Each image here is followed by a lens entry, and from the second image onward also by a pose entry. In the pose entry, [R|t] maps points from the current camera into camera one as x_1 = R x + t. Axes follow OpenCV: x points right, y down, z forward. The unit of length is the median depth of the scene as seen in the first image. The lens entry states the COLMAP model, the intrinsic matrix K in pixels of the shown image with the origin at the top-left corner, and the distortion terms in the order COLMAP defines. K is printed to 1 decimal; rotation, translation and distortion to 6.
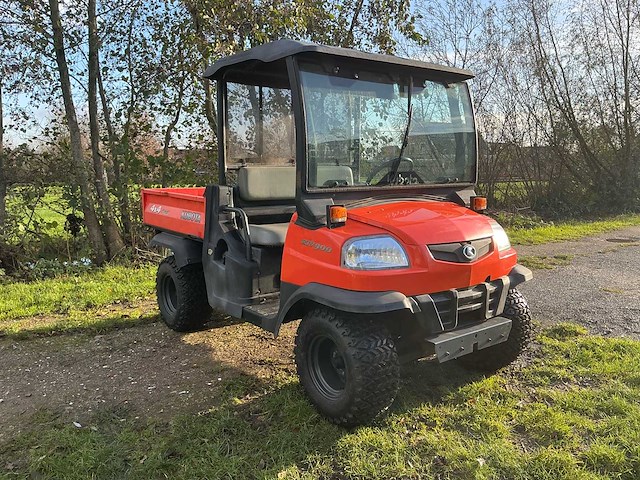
lens RADIAL K [[520.0, 0, 317.5], [0, 520.0, 242.6], [0, 0, 1]] dist [0.106134, -0.211554]
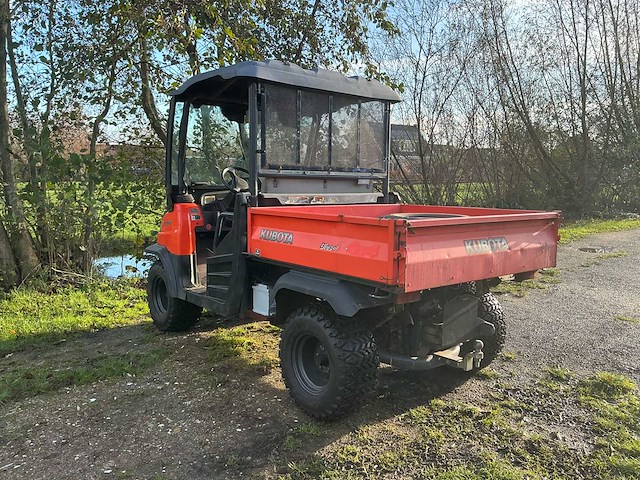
lens RADIAL K [[525.7, 0, 321.6], [0, 525.7, 238.3], [0, 0, 1]] dist [0.105522, -0.219909]
pose [[0.993716, -0.001006, 0.111926, -0.023778], [0.001729, 0.999978, -0.006363, -0.024008], [-0.111917, 0.006516, 0.993696, 0.120185]]
